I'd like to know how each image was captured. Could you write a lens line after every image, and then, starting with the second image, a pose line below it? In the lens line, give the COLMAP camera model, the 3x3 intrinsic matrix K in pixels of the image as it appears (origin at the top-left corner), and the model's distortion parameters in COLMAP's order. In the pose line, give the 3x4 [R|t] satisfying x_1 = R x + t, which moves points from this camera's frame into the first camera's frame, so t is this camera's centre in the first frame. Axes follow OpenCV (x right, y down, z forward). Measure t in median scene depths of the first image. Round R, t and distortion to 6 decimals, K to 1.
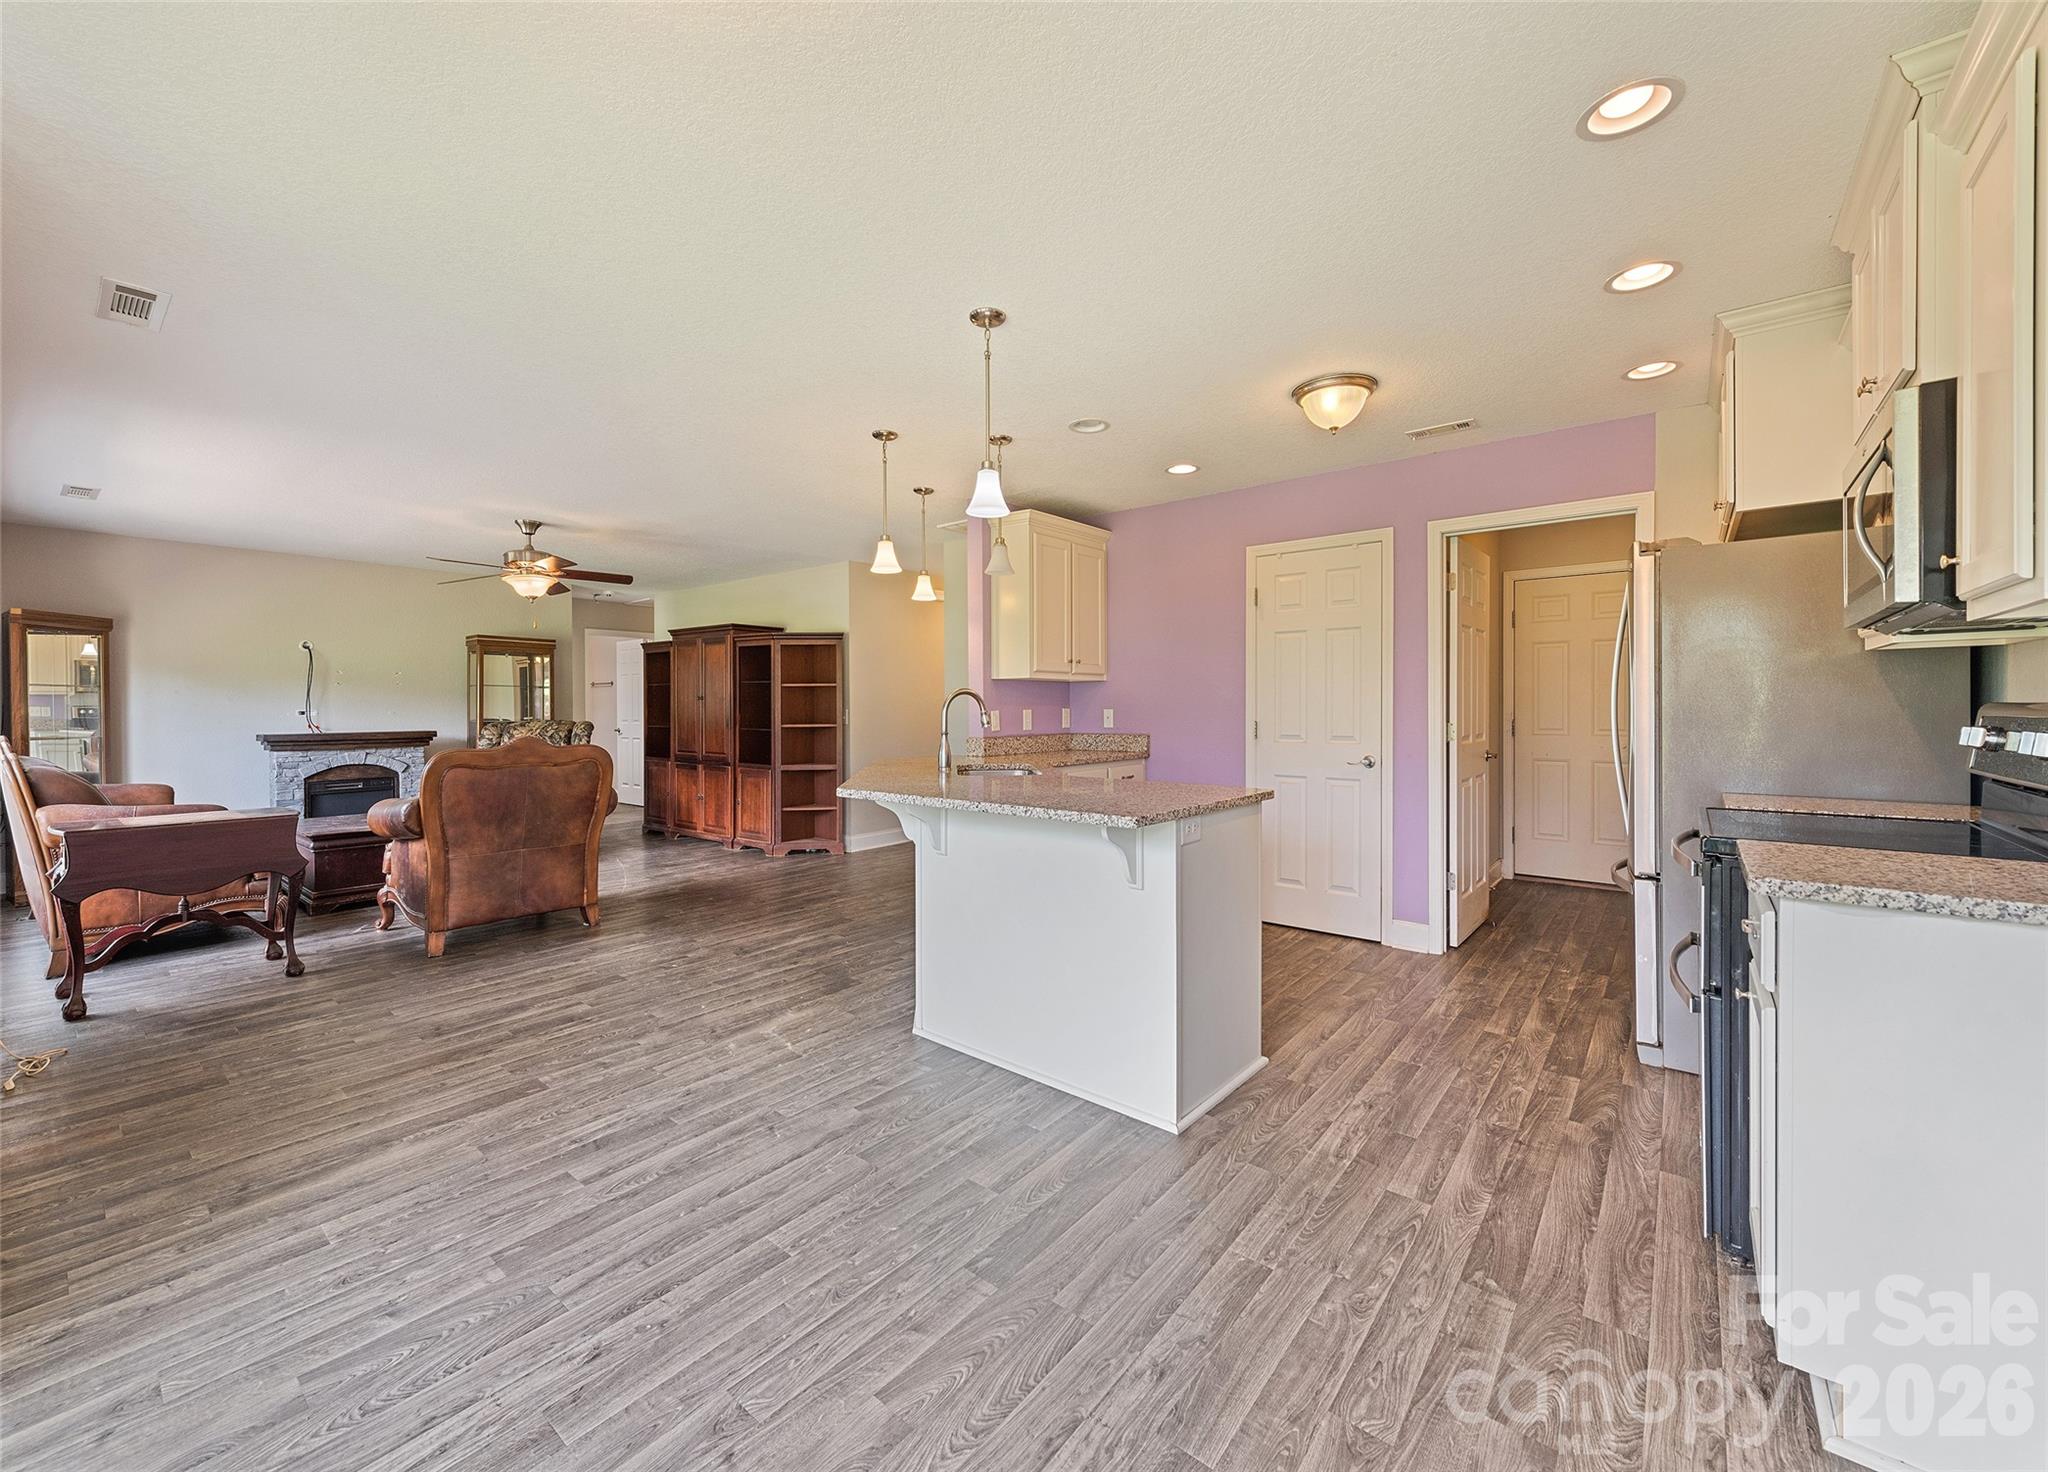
lens RADIAL K [[819.7, 0, 1047.2], [0, 819.7, 709.5], [0, 0, 1]] dist [0.005801, -0.002556]
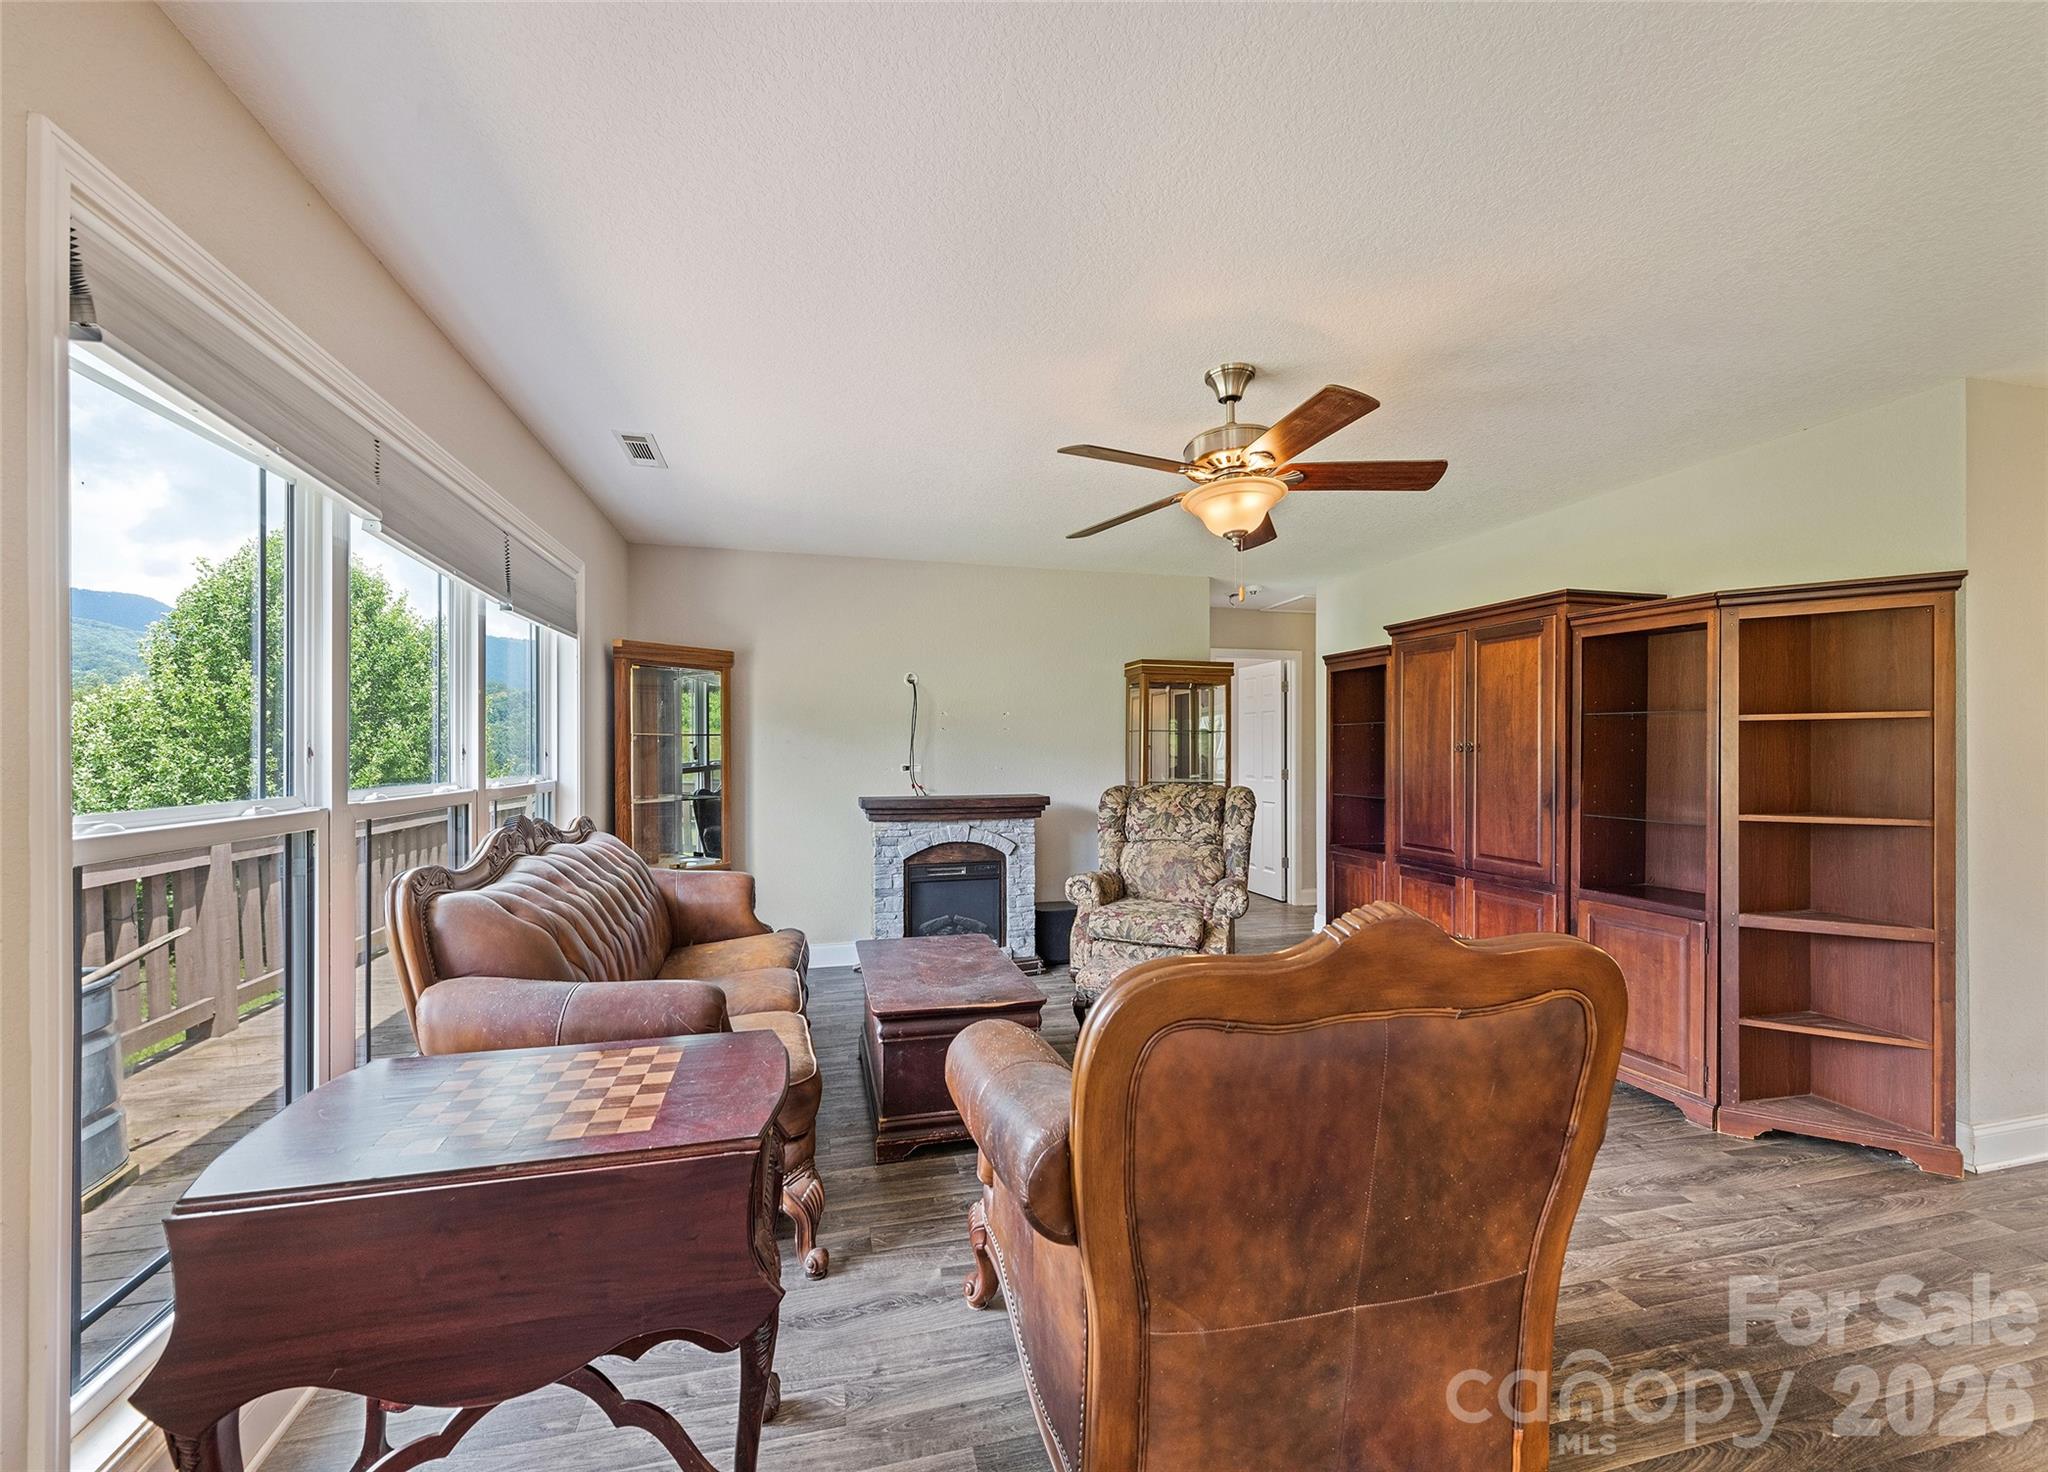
lens RADIAL K [[819.7, 0, 1009.2], [0, 819.7, 753.8], [0, 0, 1]] dist [0.005801, -0.002556]
pose [[0.788986, 0.005010, -0.614391, -0.373693], [-0.003871, 0.999987, 0.003182, -0.012283], [0.614399, -0.000132, 0.788995, 0.470173]]
